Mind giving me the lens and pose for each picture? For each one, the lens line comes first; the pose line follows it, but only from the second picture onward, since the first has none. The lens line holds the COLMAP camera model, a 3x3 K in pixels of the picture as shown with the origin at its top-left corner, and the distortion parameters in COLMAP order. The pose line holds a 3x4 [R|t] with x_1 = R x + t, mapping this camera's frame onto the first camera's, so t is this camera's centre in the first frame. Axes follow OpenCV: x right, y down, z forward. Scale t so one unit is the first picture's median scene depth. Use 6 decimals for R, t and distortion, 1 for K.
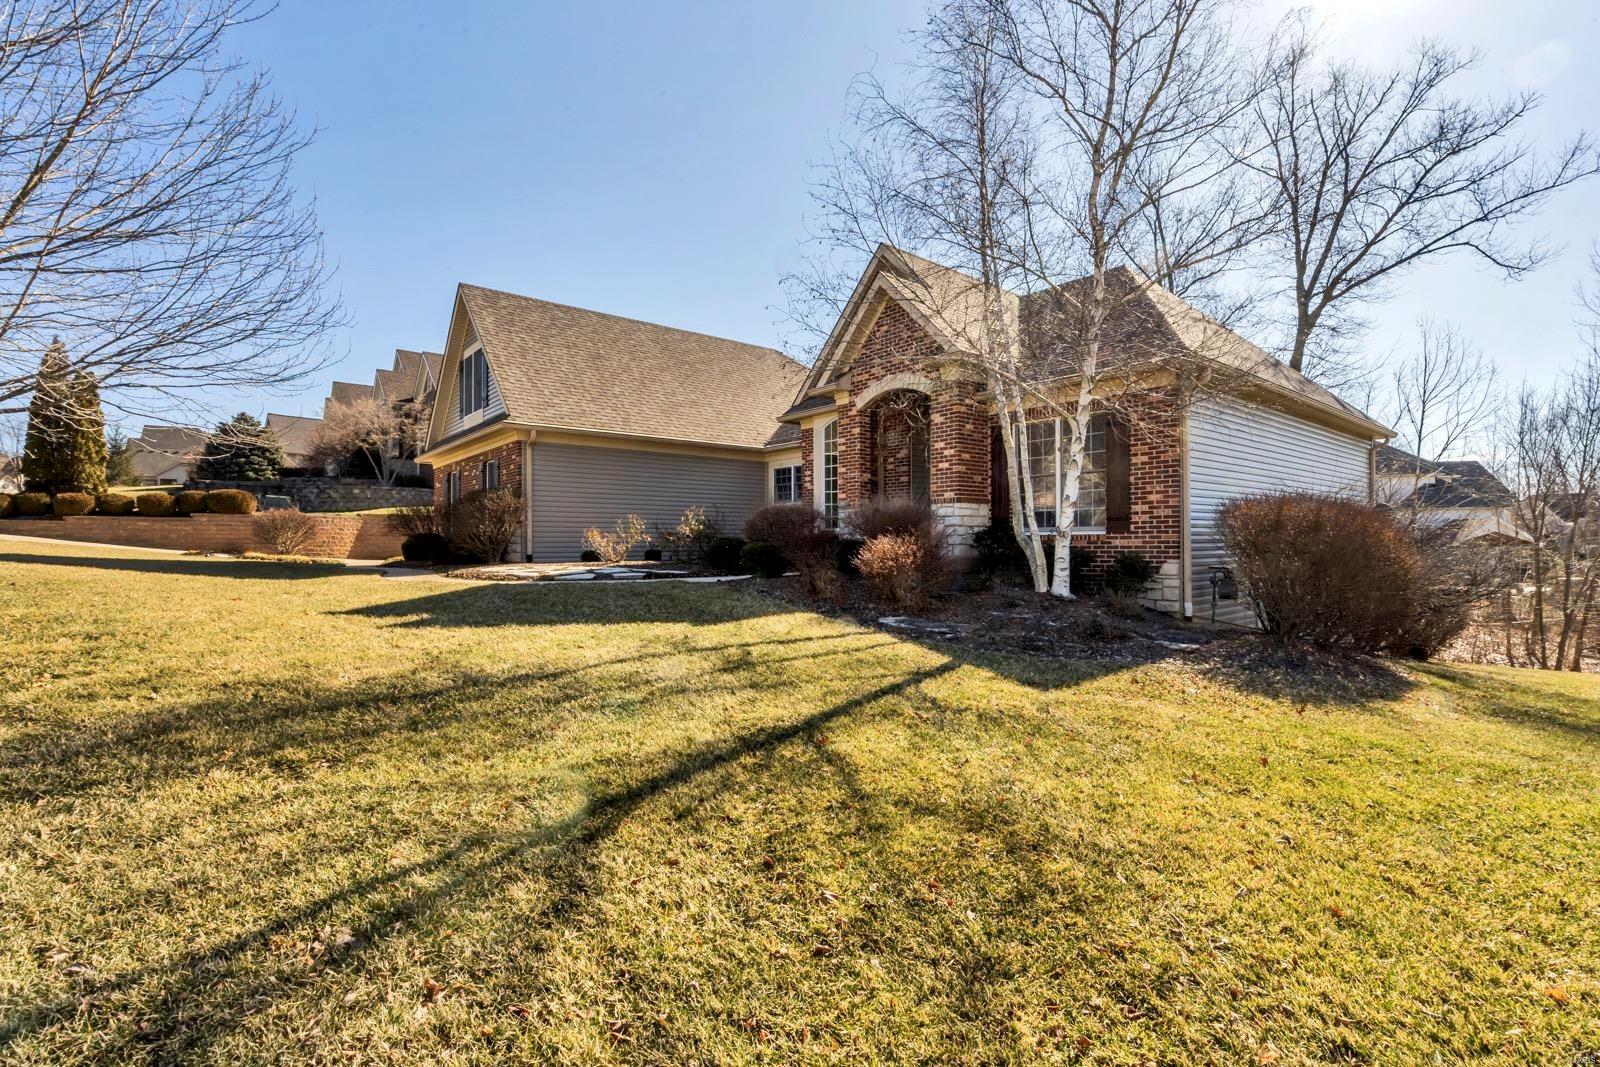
lens RADIAL K [[726.8, 0, 798.0], [0, 726.8, 539.8], [0, 0, 1]] dist [-0.000726, 0.000326]
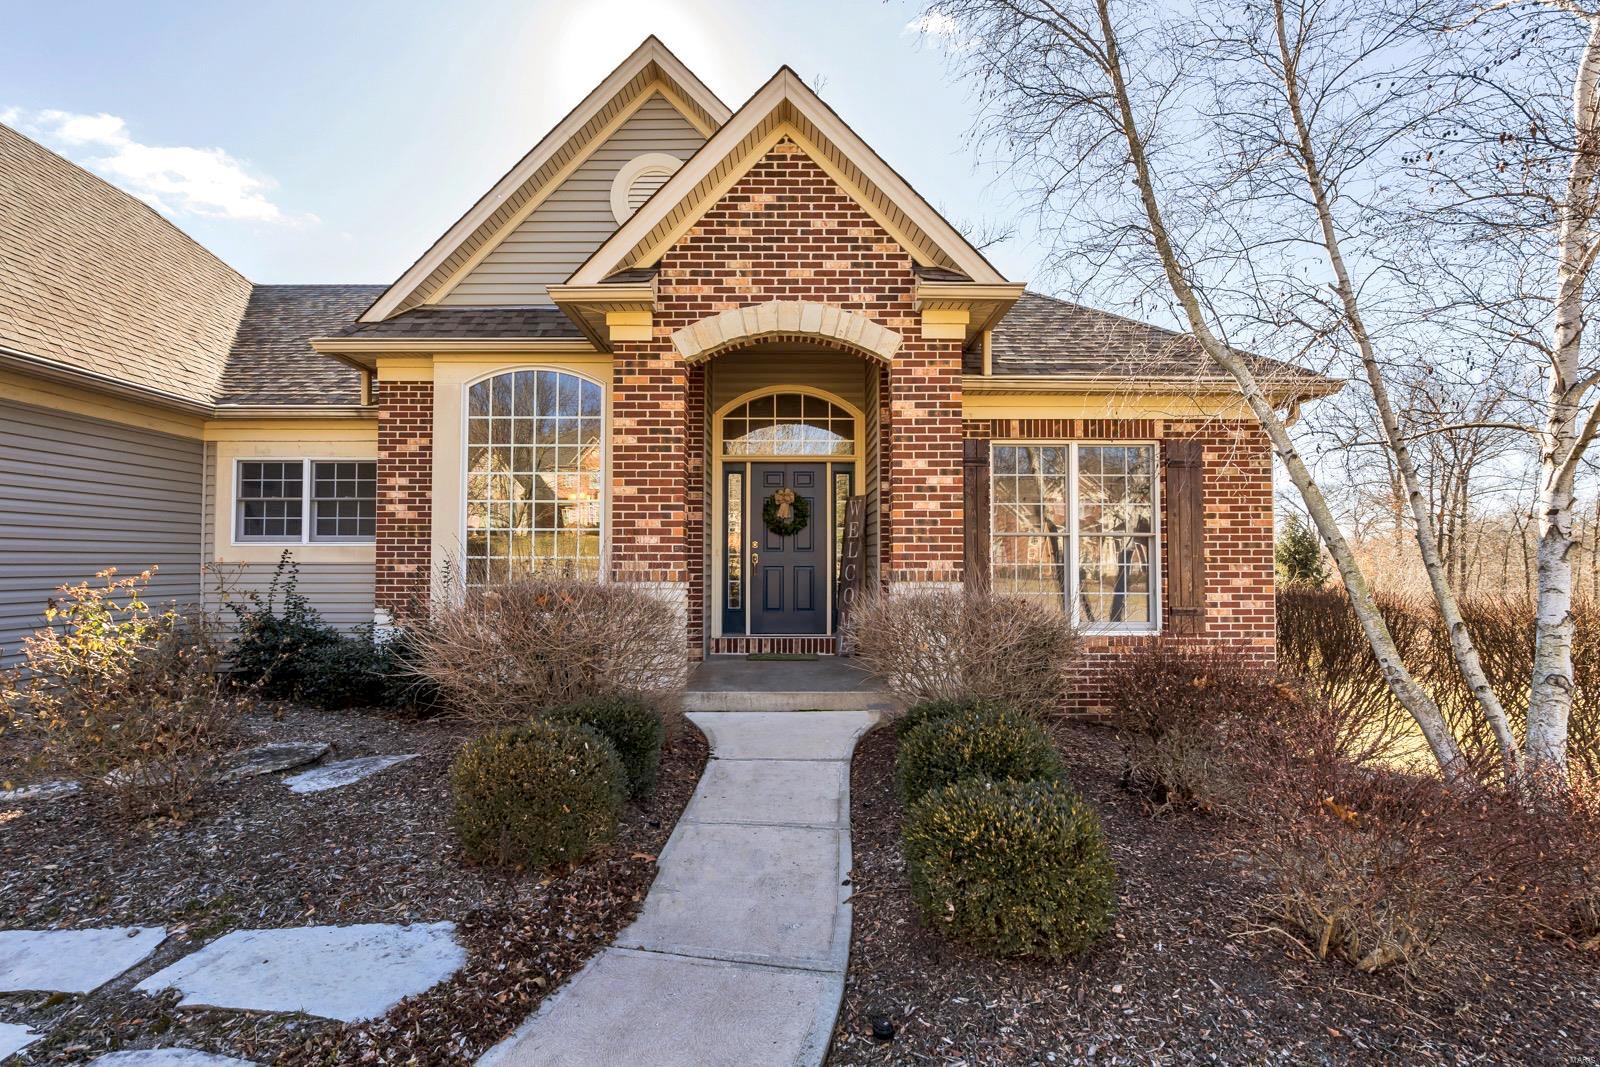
lens RADIAL K [[726.8, 0, 801.6], [0, 726.8, 539.0], [0, 0, 1]] dist [-0.000726, 0.000326]
pose [[0.631454, 0.026729, 0.774953, -0.234111], [-0.005757, 0.999540, -0.029785, -0.062412], [-0.775392, 0.014347, 0.631317, 0.731177]]
